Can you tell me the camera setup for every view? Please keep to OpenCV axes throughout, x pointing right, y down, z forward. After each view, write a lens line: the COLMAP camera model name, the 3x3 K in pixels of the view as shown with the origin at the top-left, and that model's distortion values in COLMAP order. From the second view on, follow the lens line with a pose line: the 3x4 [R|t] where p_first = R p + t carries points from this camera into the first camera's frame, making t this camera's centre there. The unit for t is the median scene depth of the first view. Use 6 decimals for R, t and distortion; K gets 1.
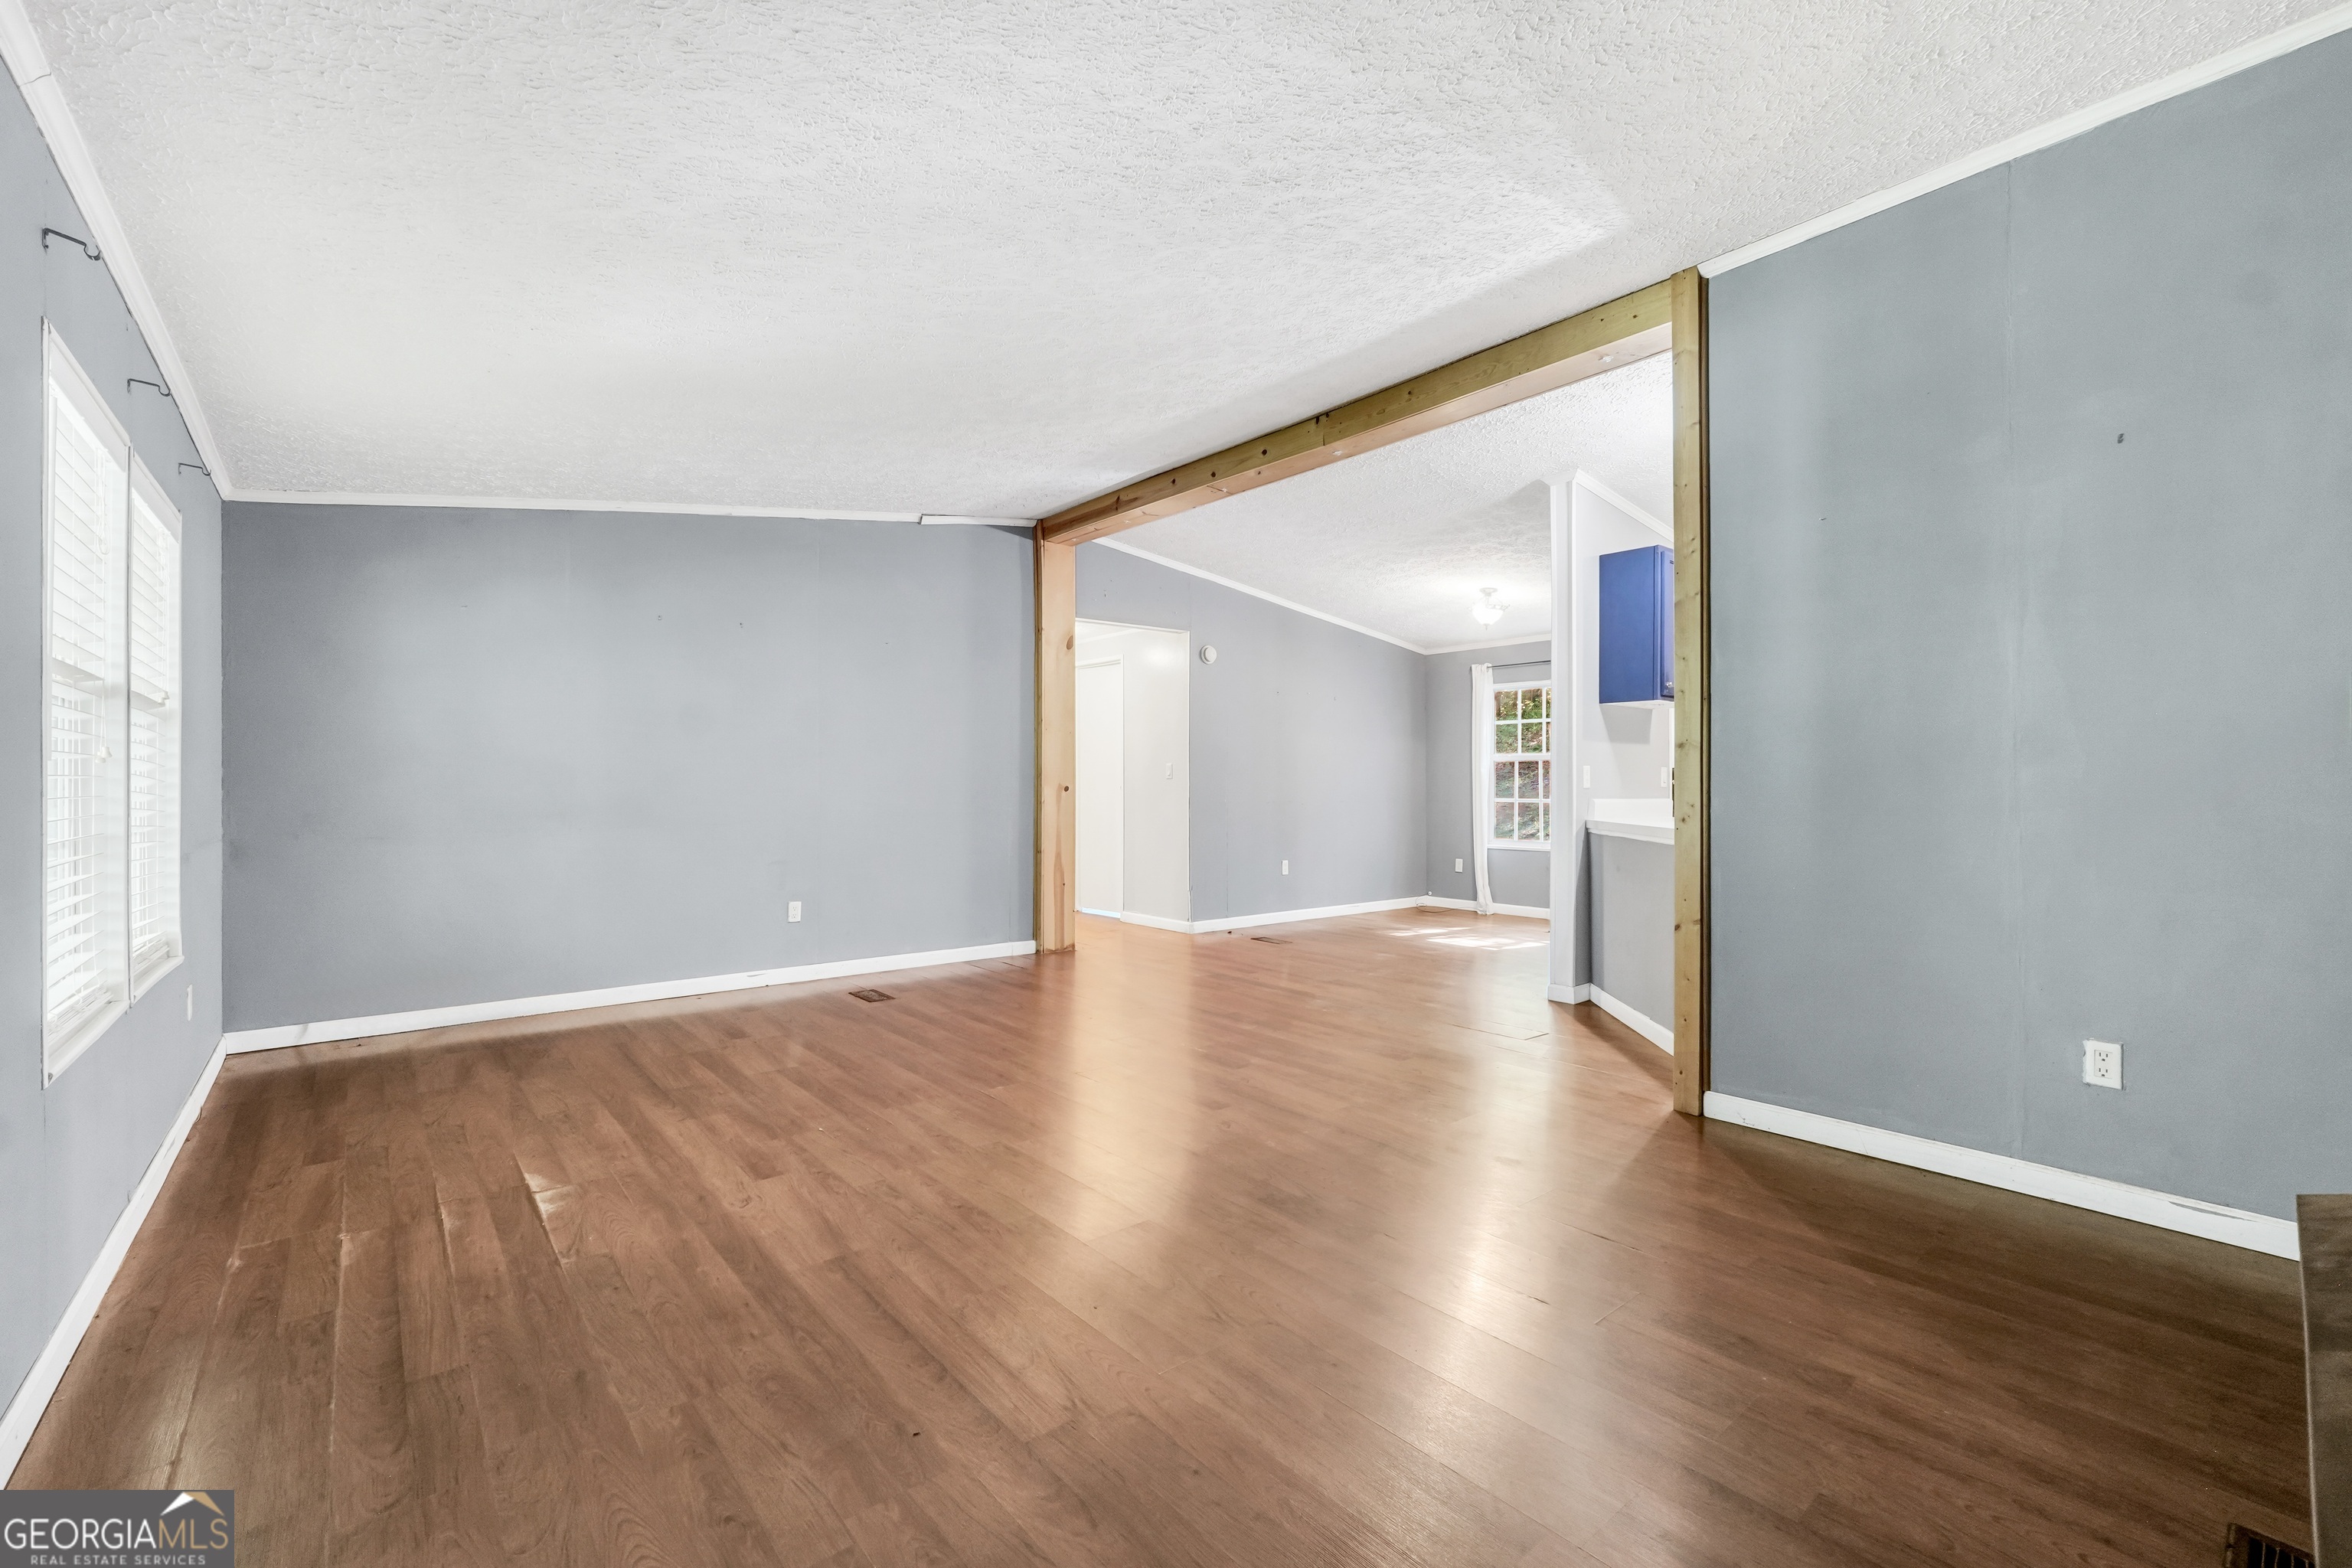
lens RADIAL K [[995.1, 0, 1176.0], [0, 995.1, 784.0], [0, 0, 1]] dist [-0.016428, 0.000078]
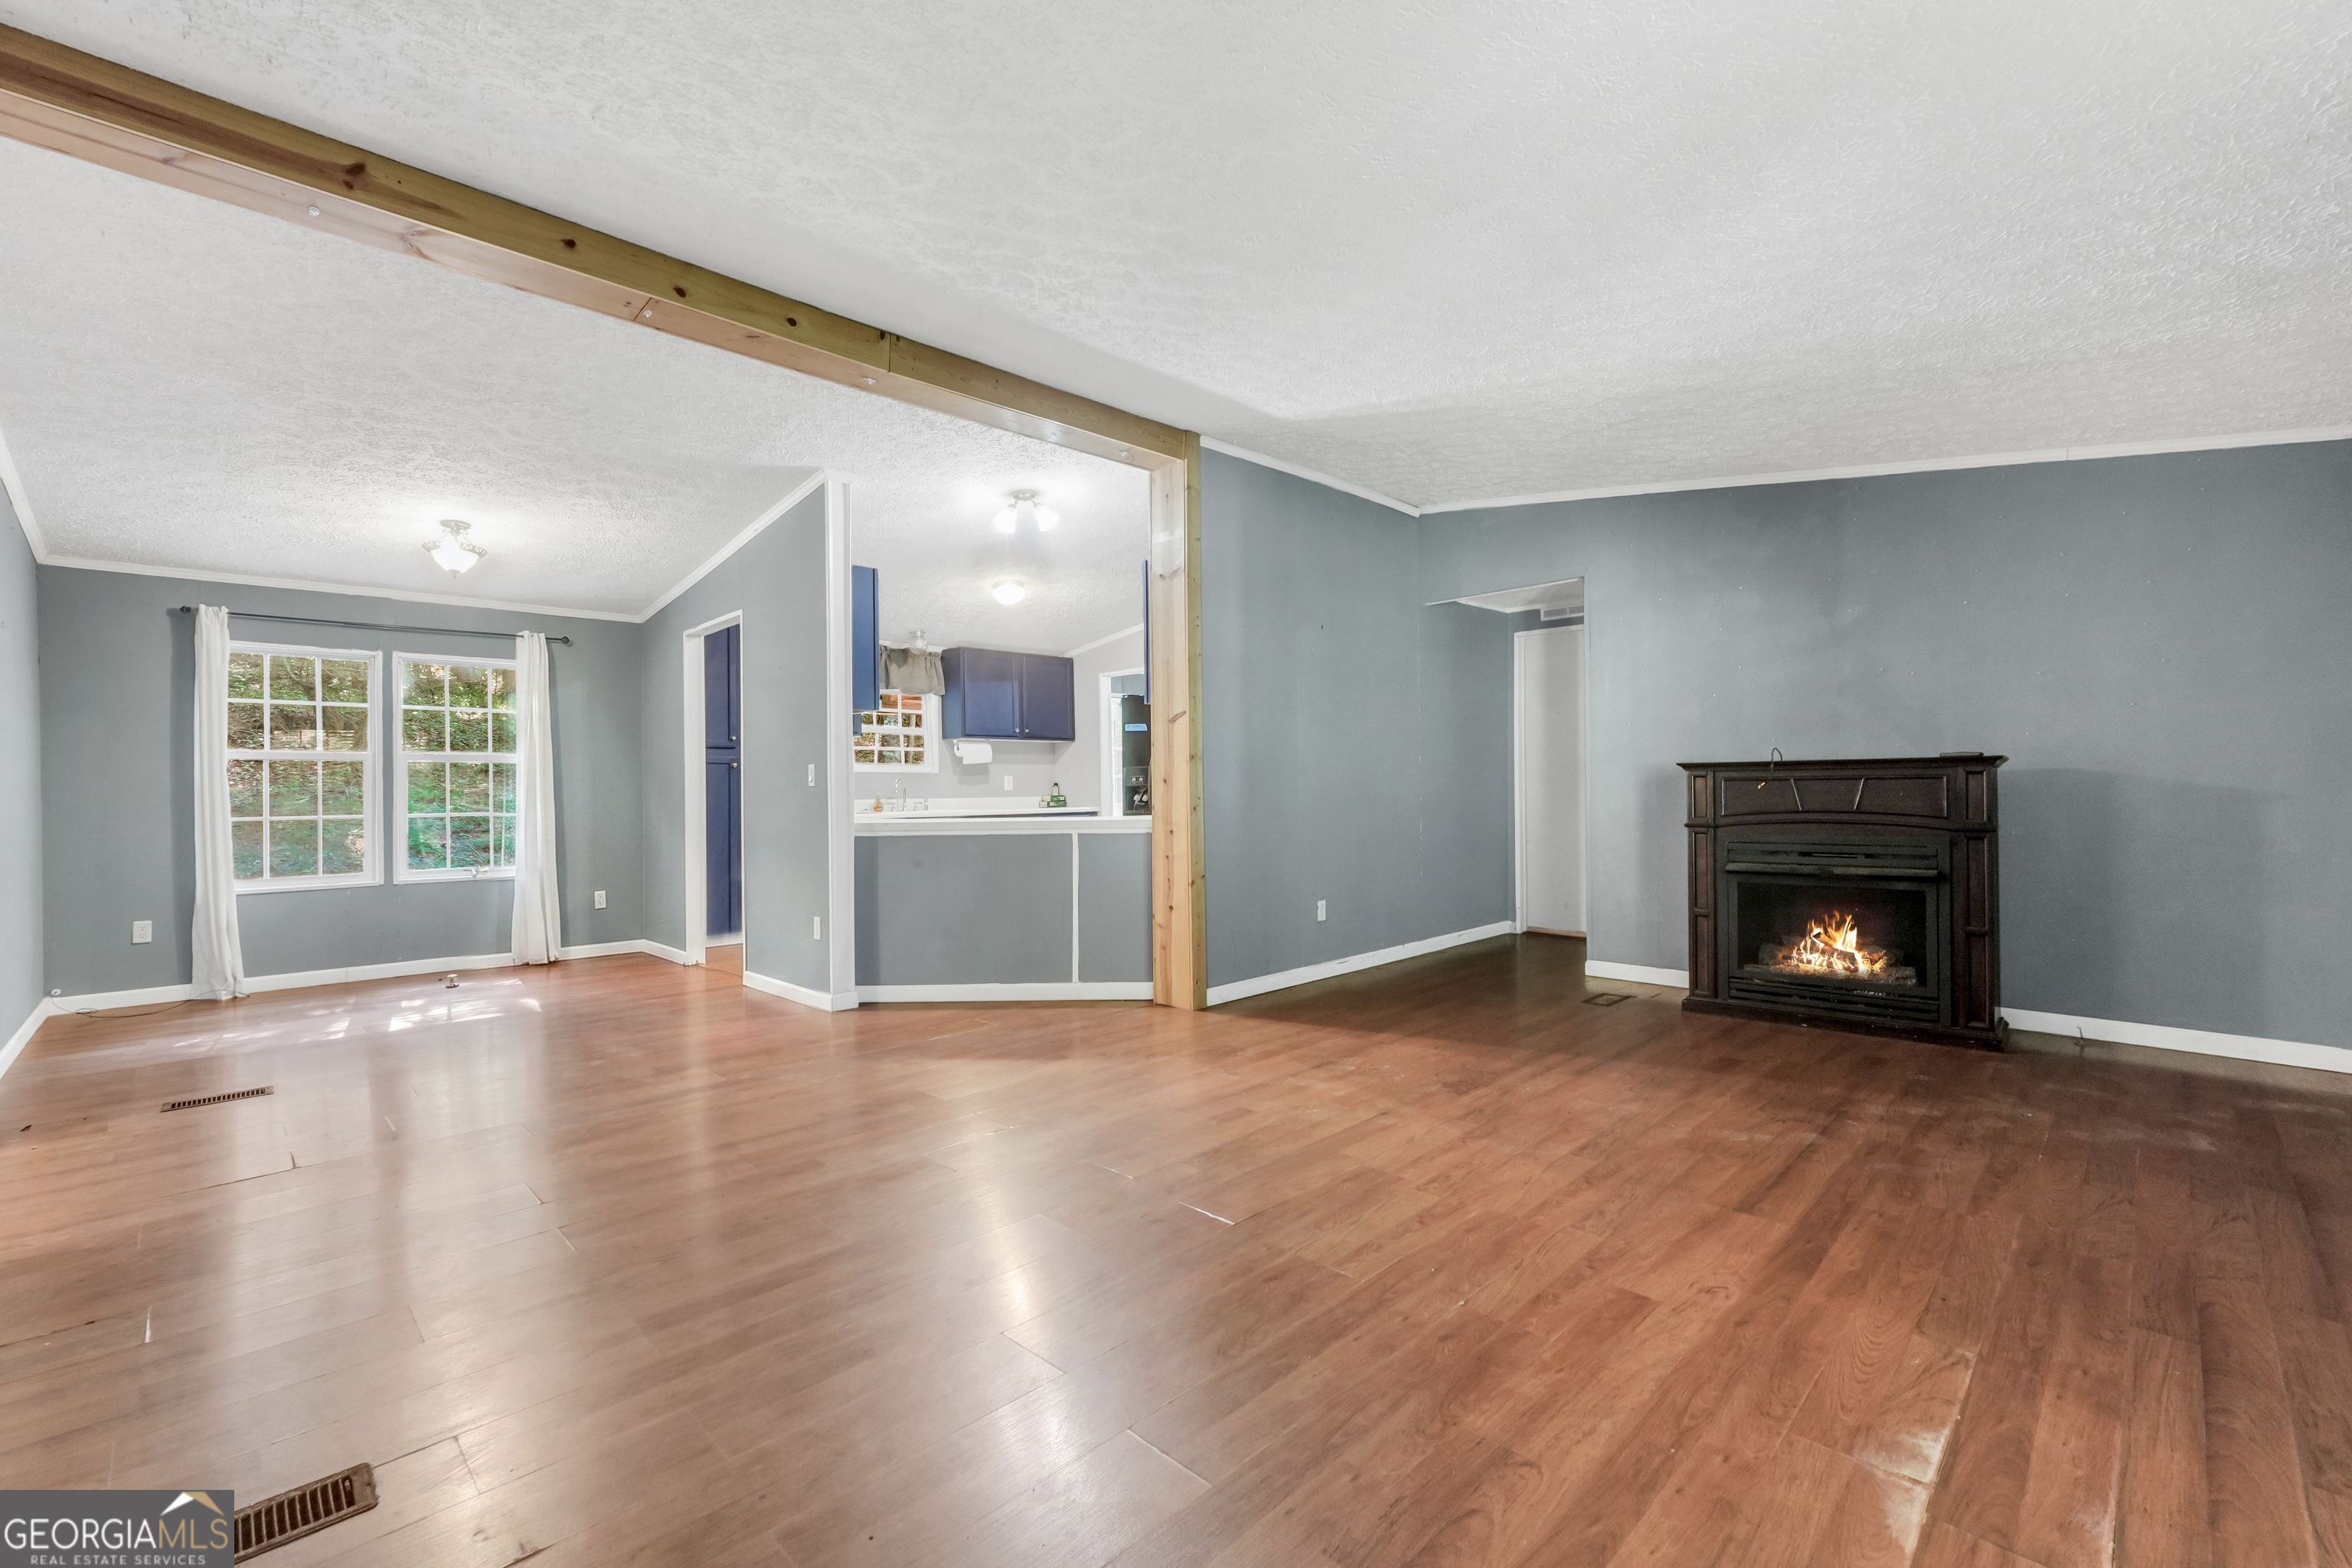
lens RADIAL K [[994.1, 0, 1158.7], [0, 994.1, 794.6], [0, 0, 1]] dist [-0.003559, 0.000387]
pose [[-0.087327, -0.005461, 0.996165, -0.946756], [0.010405, 0.999925, 0.006393, 0.004101], [-0.996125, 0.010923, -0.087264, 1.193432]]
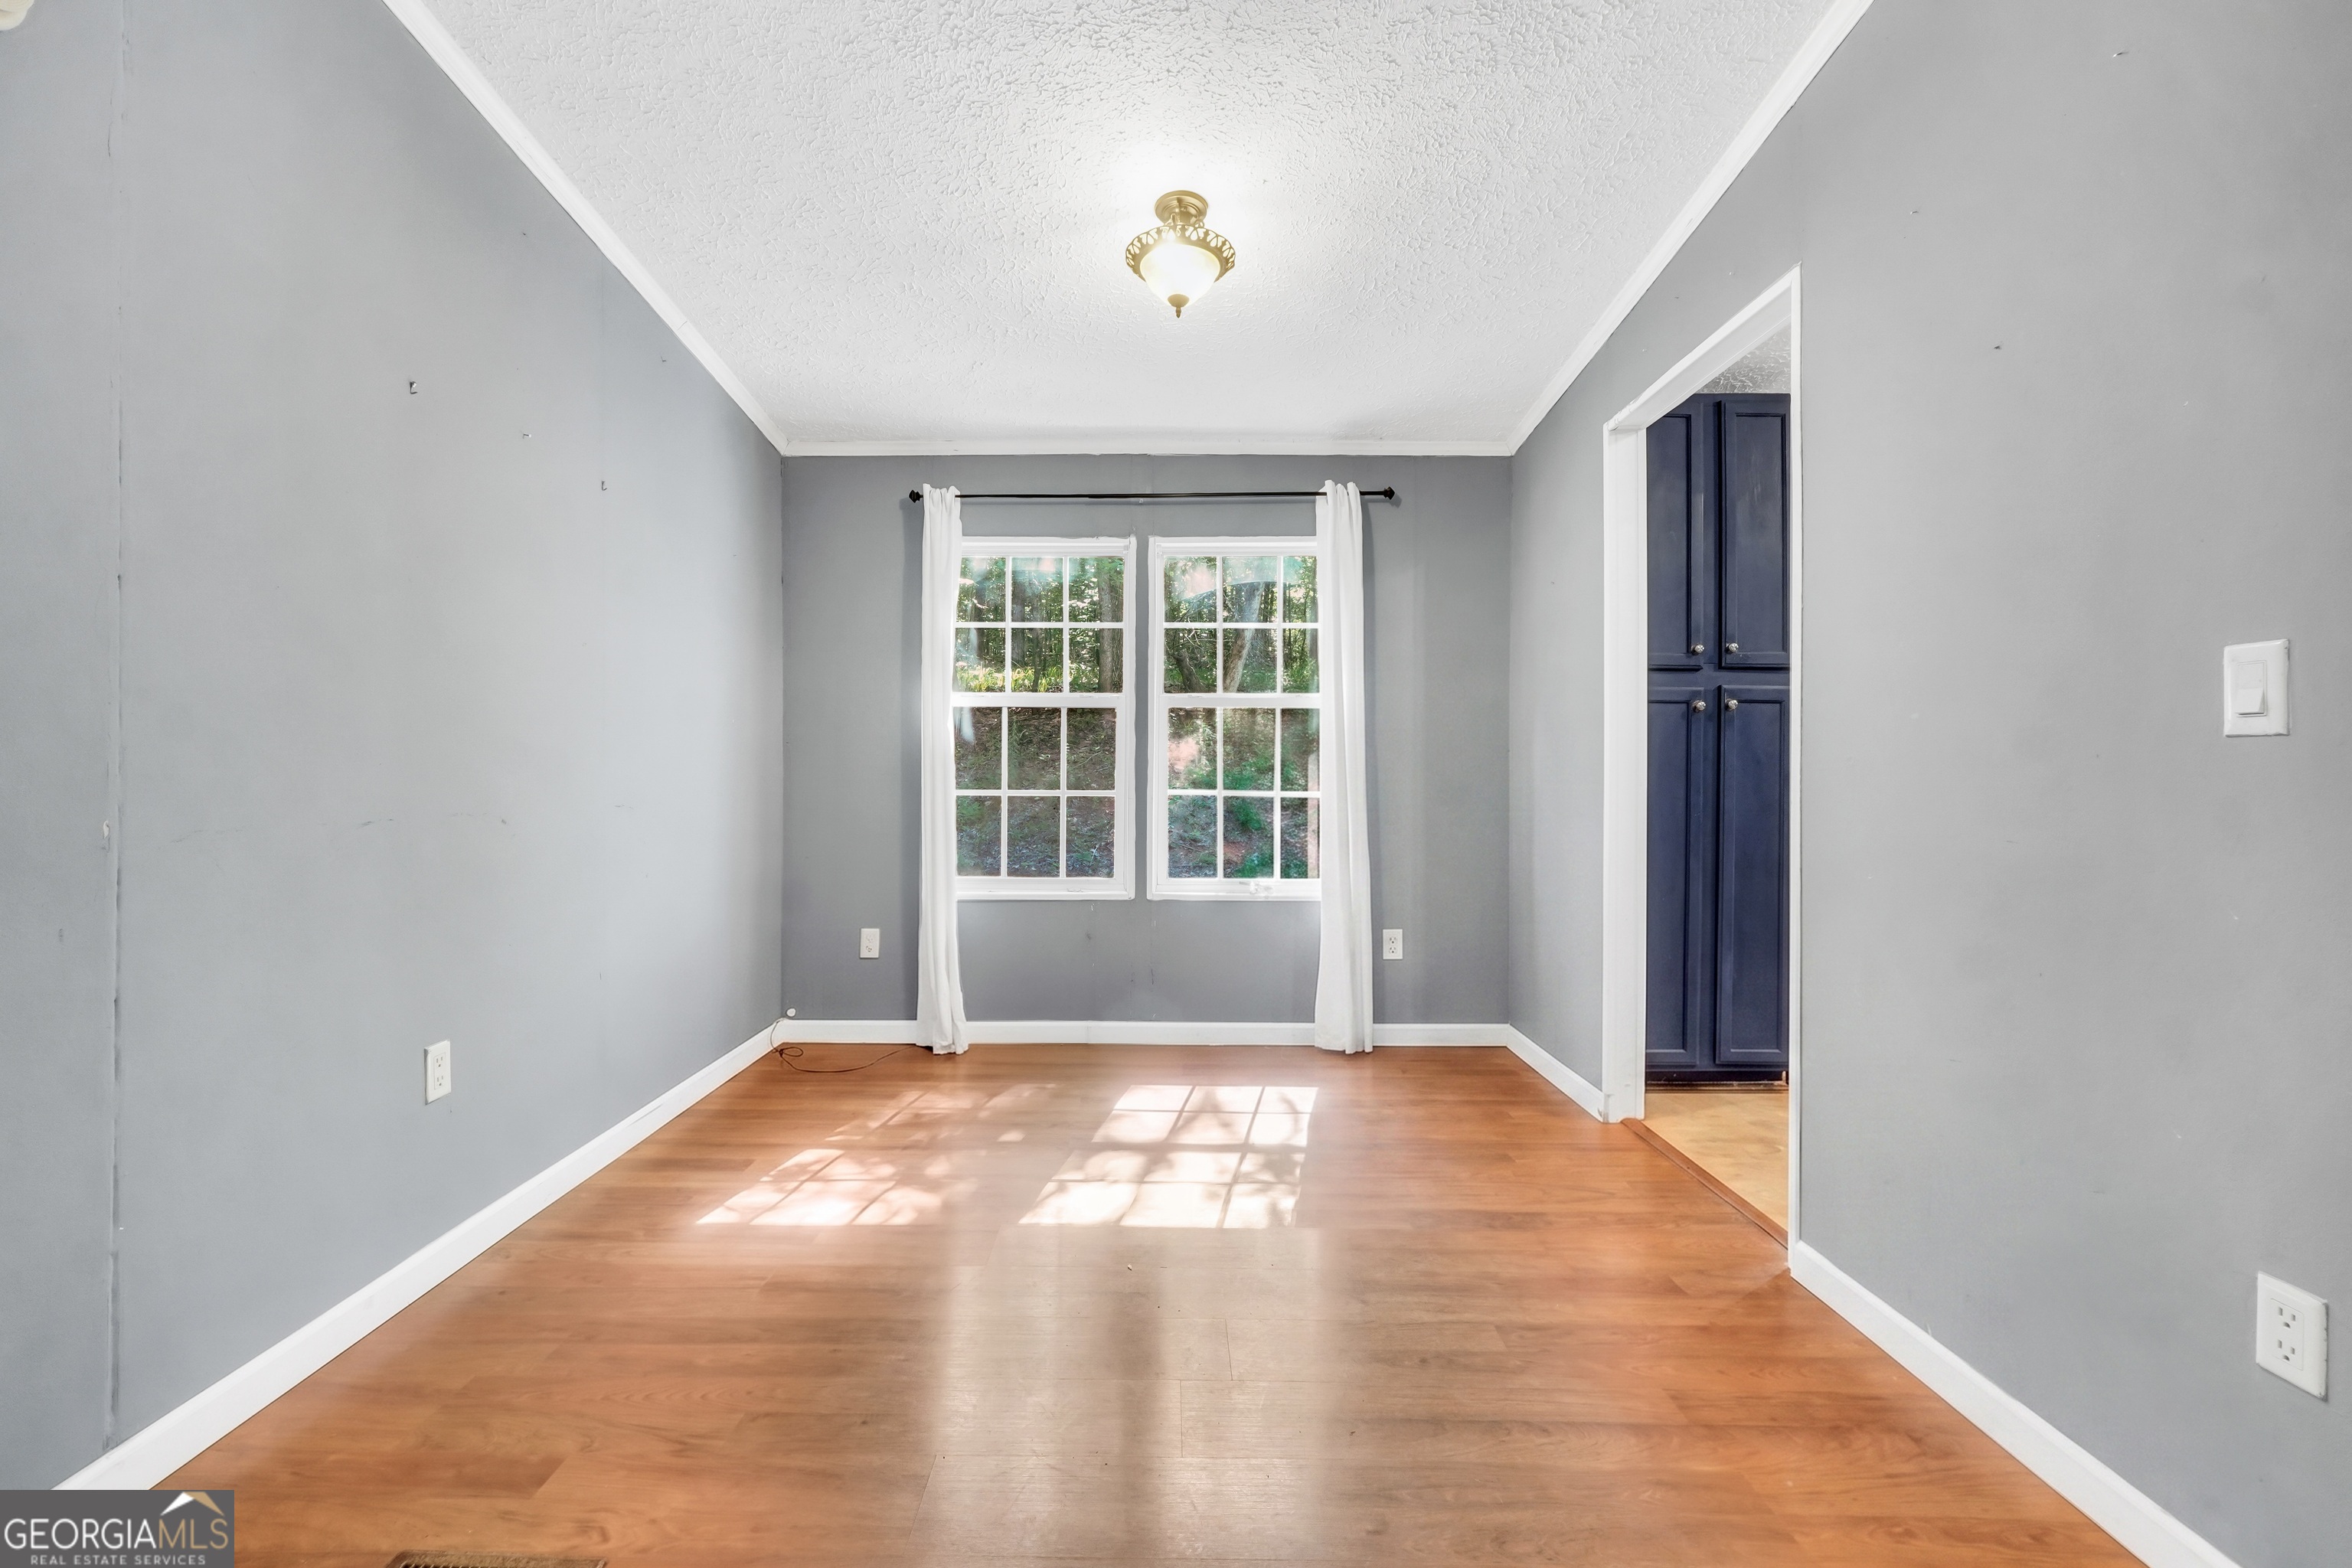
lens RADIAL K [[985.0, 0, 1156.8], [0, 985.0, 784.0], [0, 0, 1]] dist [-0.014001, 0.000513]
pose [[0.655356, -0.000335, 0.755320, 0.106707], [-0.005483, 0.999971, 0.005201, 0.022021], [-0.755300, -0.007550, 0.655336, 1.659548]]
